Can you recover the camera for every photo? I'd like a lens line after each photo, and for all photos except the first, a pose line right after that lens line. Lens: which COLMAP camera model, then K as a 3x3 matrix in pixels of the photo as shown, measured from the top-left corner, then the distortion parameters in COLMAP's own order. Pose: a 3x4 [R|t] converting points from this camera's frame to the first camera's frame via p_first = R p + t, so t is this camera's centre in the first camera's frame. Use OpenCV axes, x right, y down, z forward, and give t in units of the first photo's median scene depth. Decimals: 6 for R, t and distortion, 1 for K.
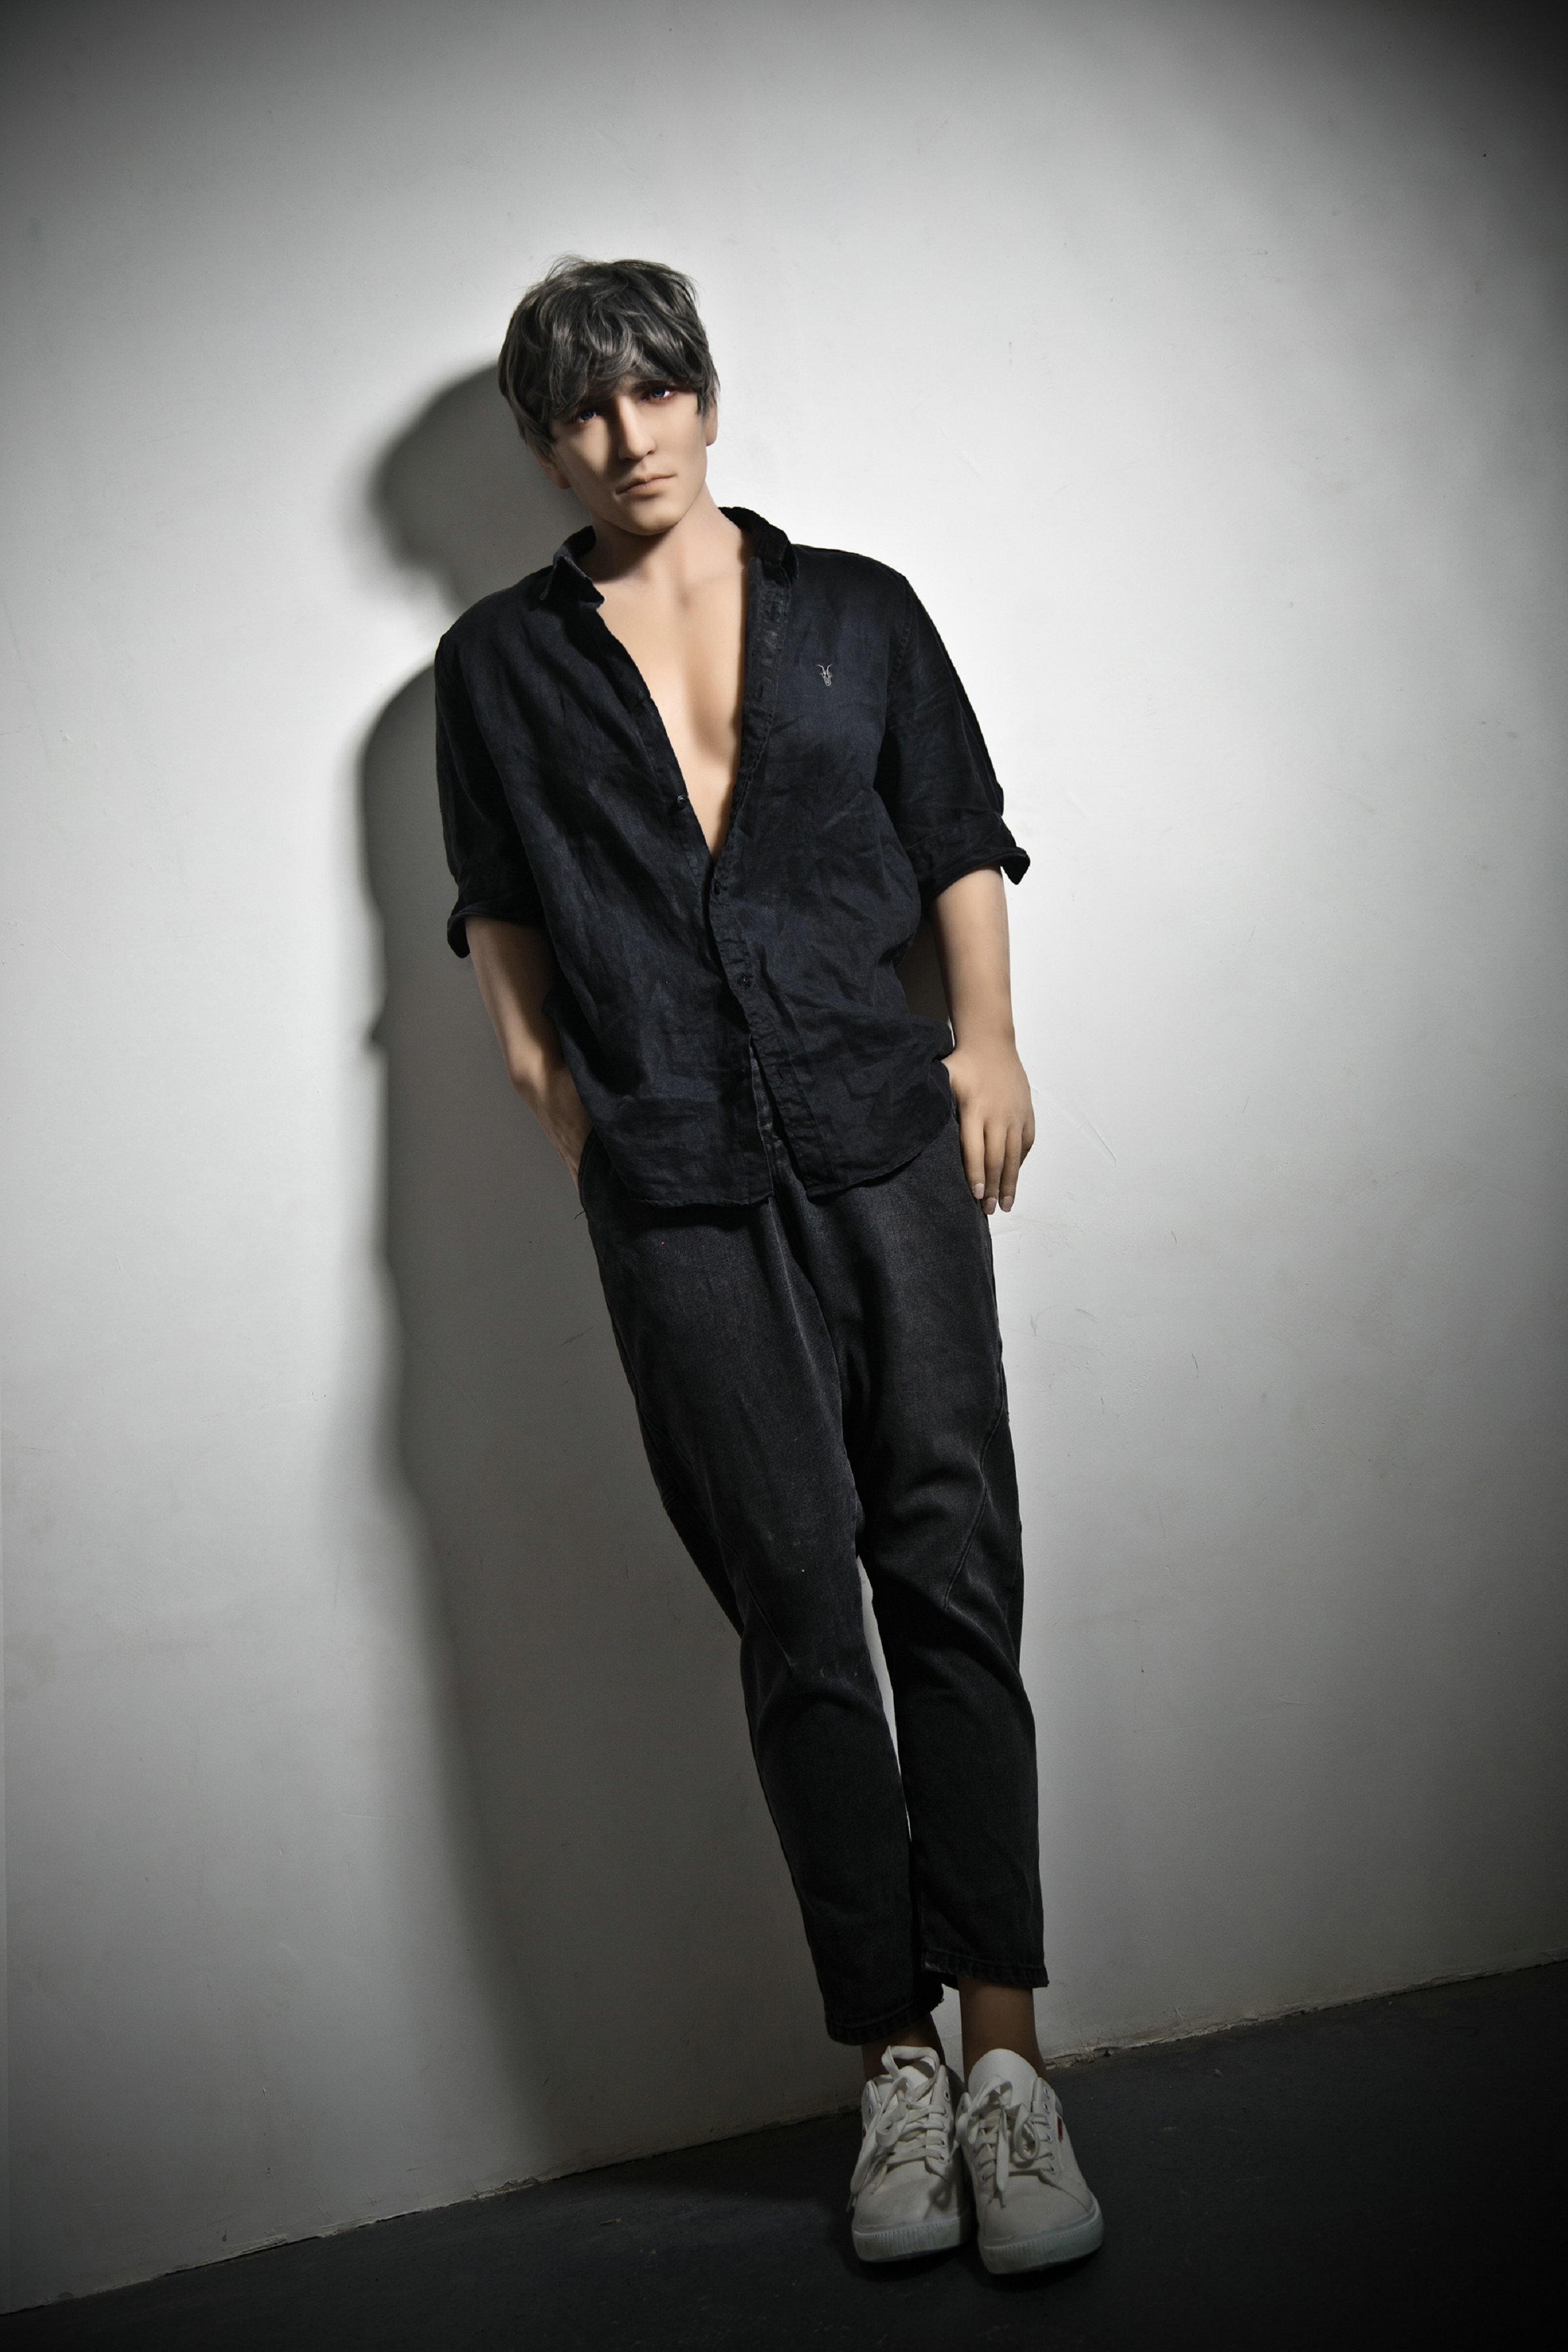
lens RADIAL K [[3053.8, 0, 796.2], [0, 3053.8, 1164.7], [0, 0, 1]] dist [0.008689, 0.000000]
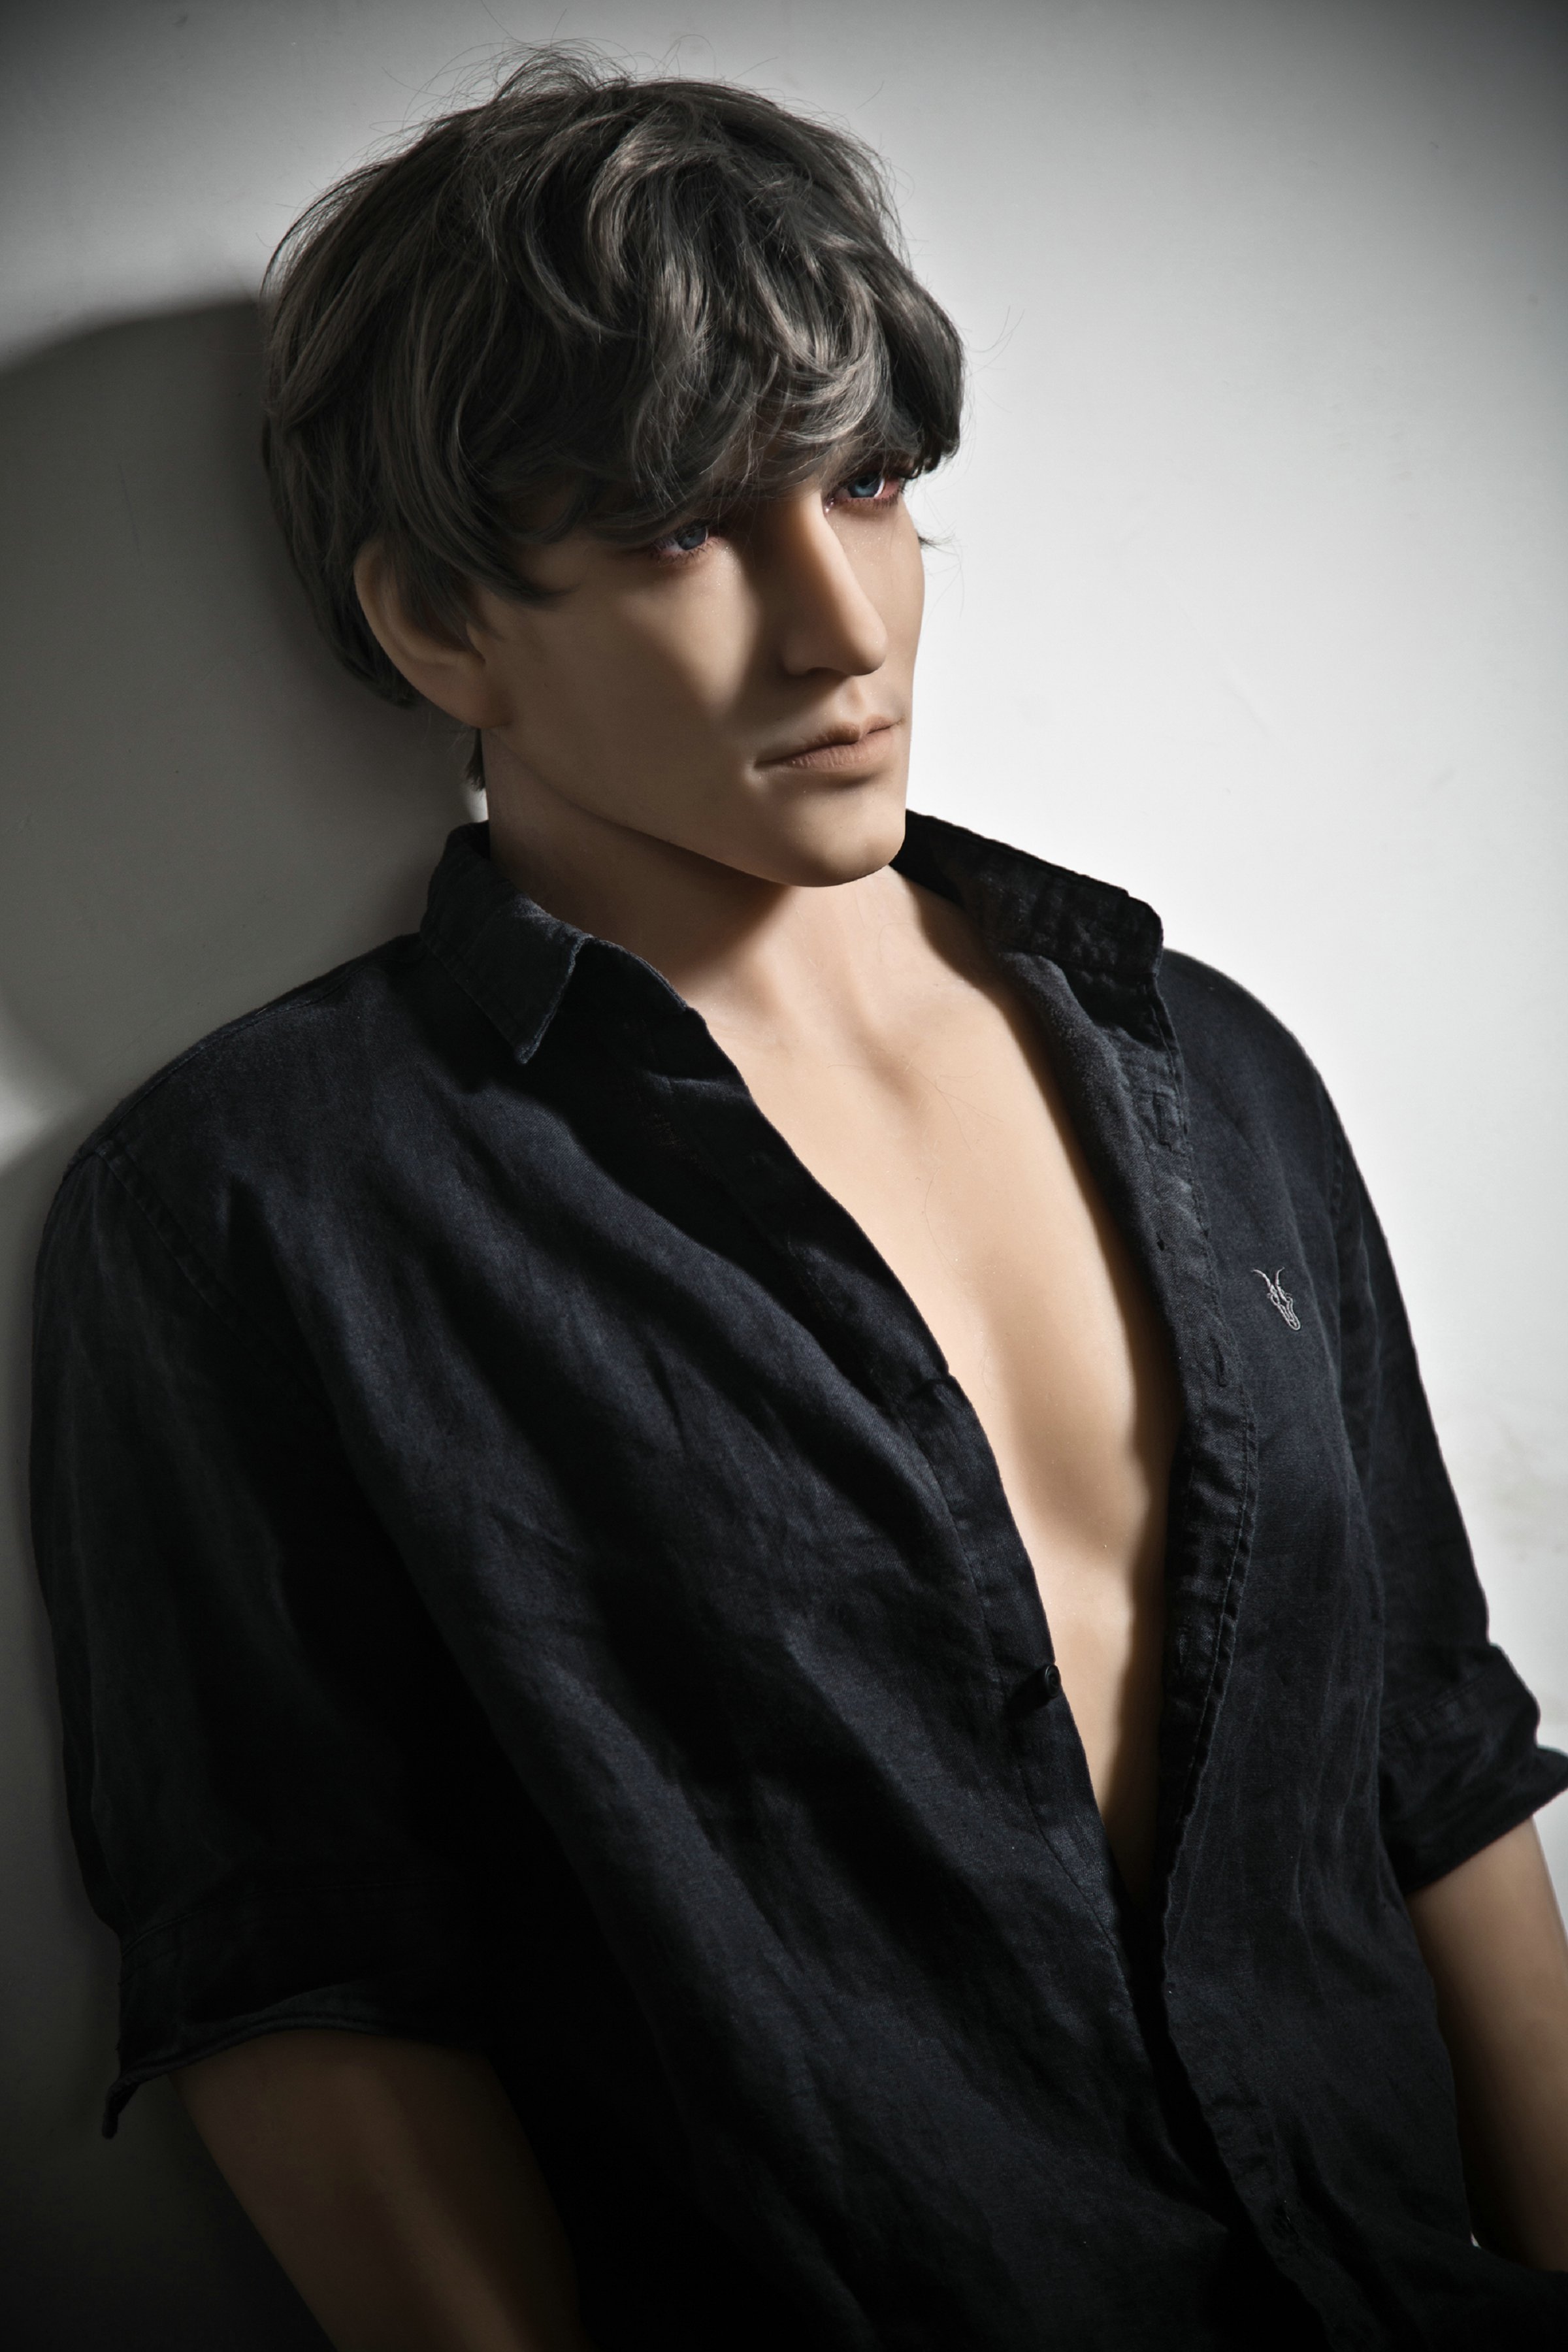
lens RADIAL K [[6150.3, 0, 799.8], [0, 6150.3, 1189.1], [0, 0, 1]] dist [0.555689, 0.000000]
pose [[0.852155, 0.013854, 0.523107, -0.415867], [0.040500, 0.994905, -0.092325, -0.109390], [-0.521721, 0.099861, 0.847252, 0.420430]]
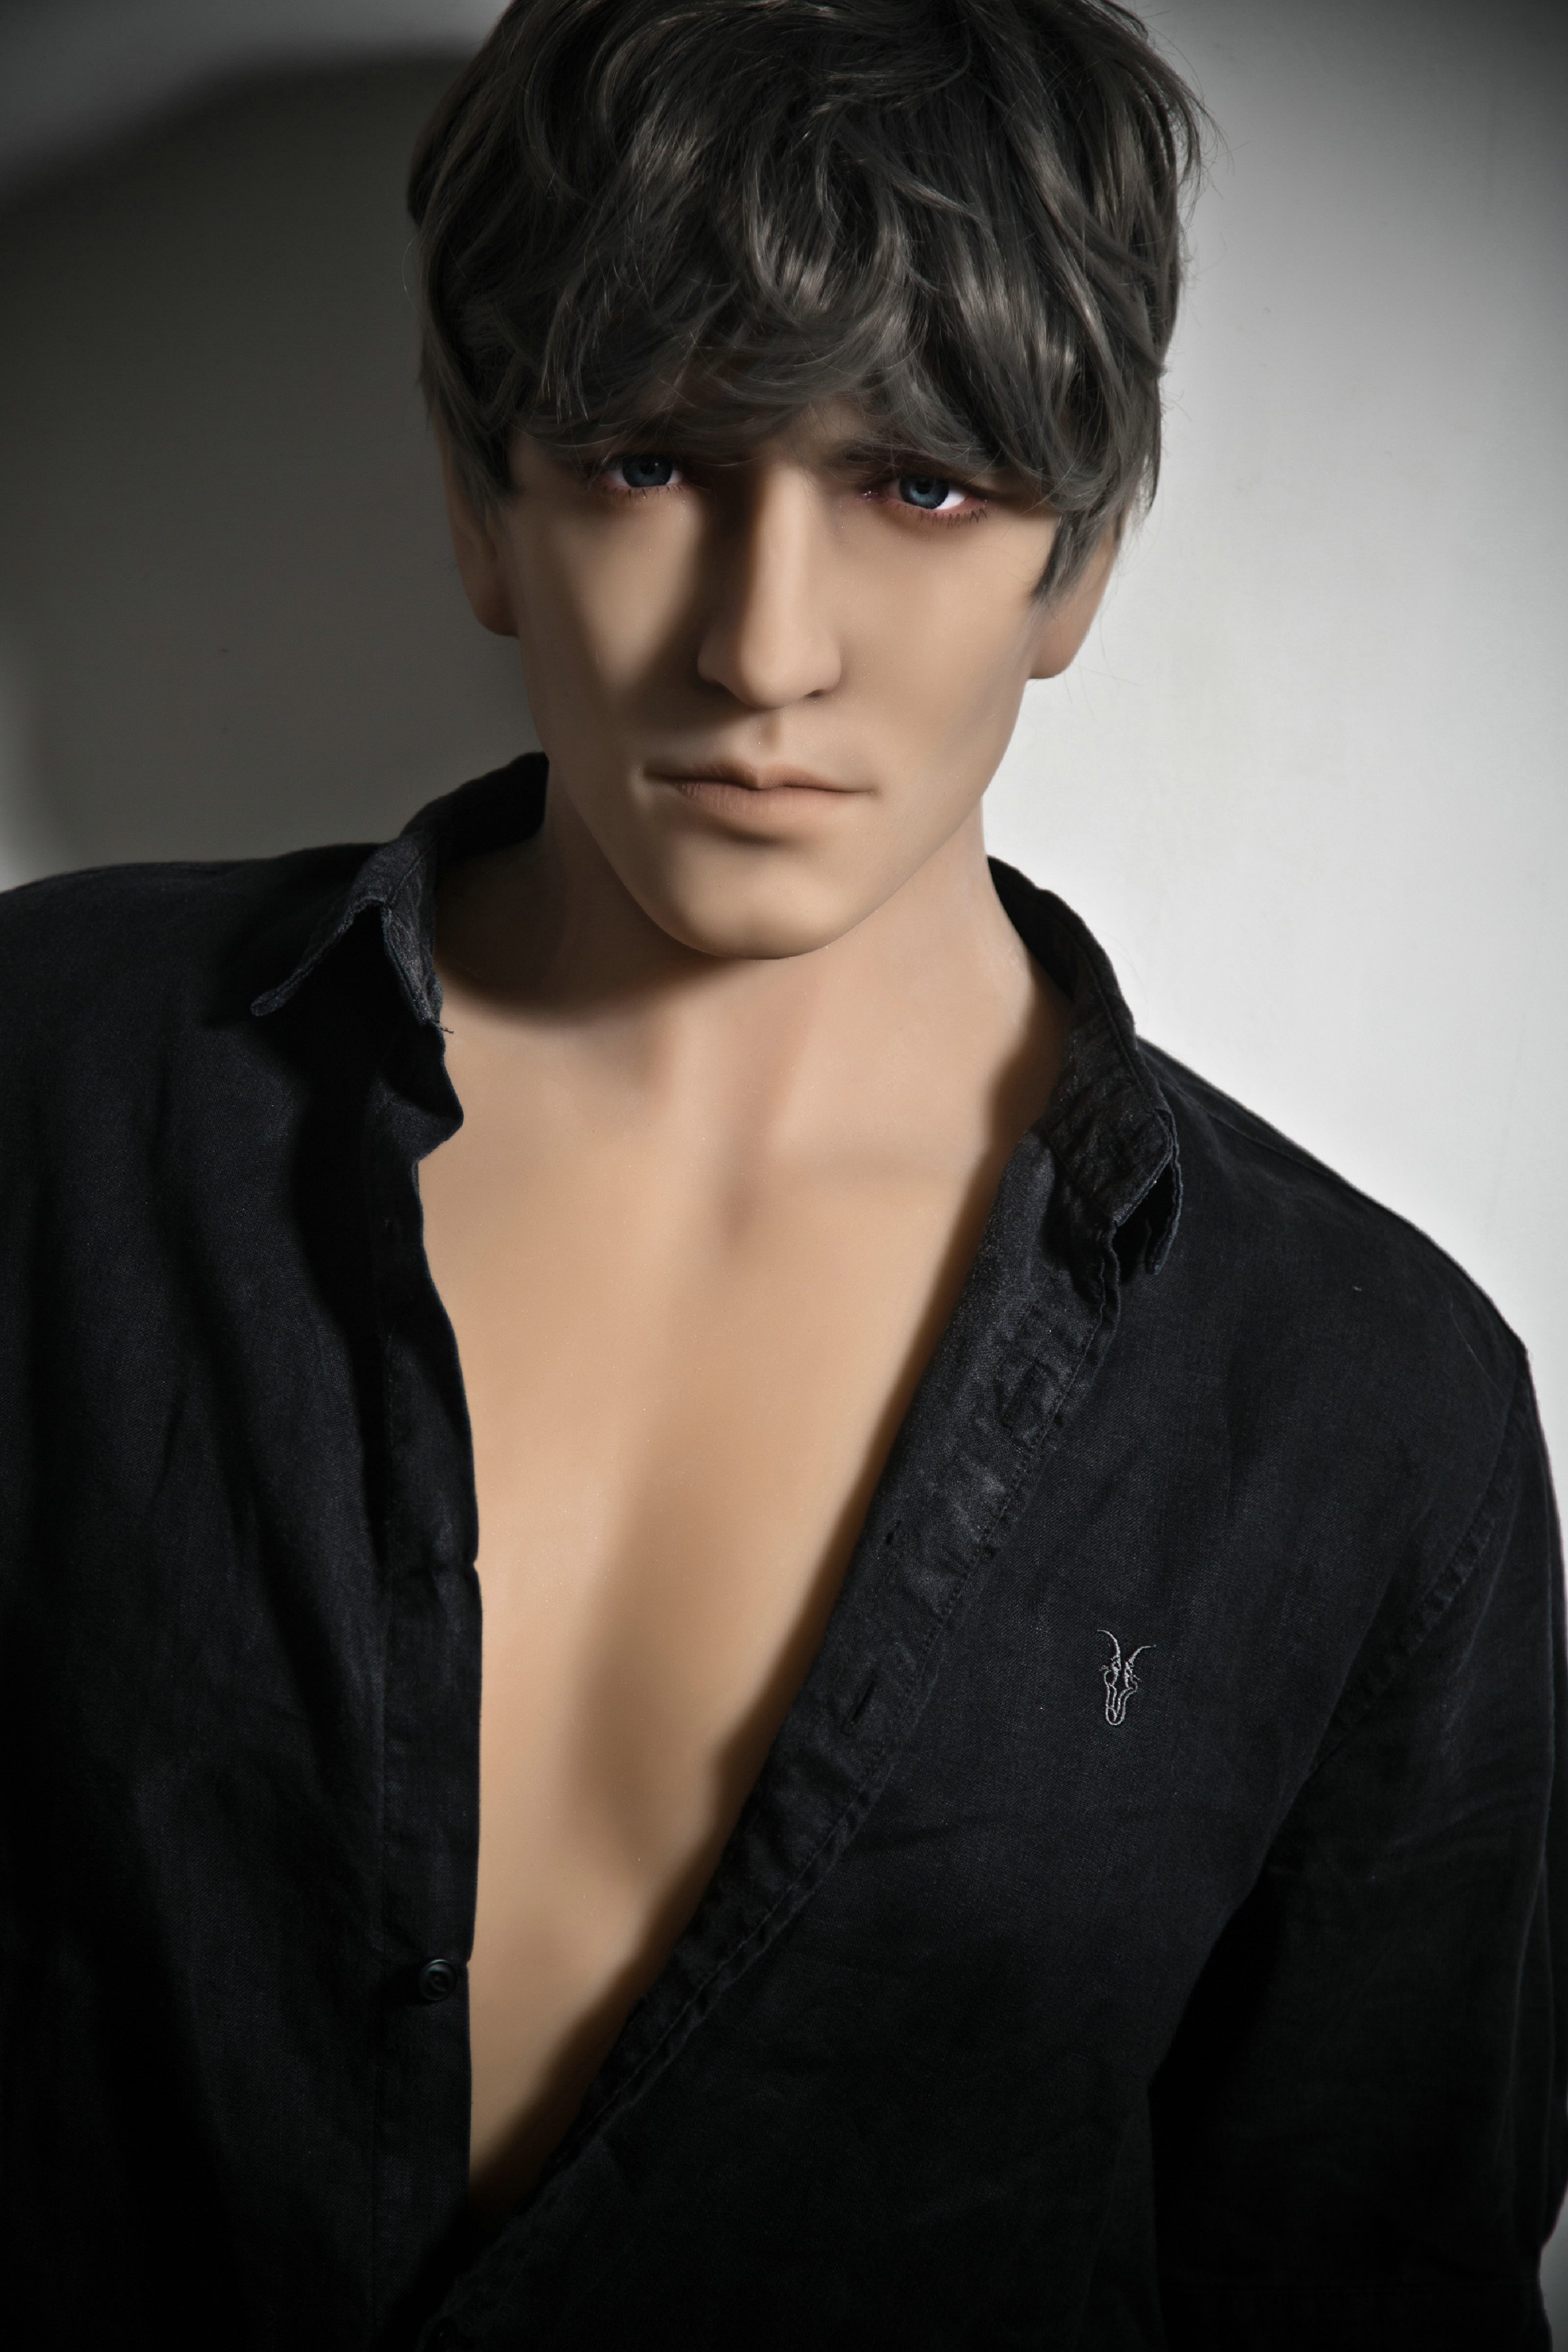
lens RADIAL K [[6150.3, 0, 789.1], [0, 6150.3, 1178.2], [0, 0, 1]] dist [0.555689, 0.000000]
pose [[0.930640, 0.365933, -0.001675, -0.033013], [-0.365648, 0.930076, 0.035504, -0.211435], [0.014550, -0.032429, 0.999368, 0.453720]]
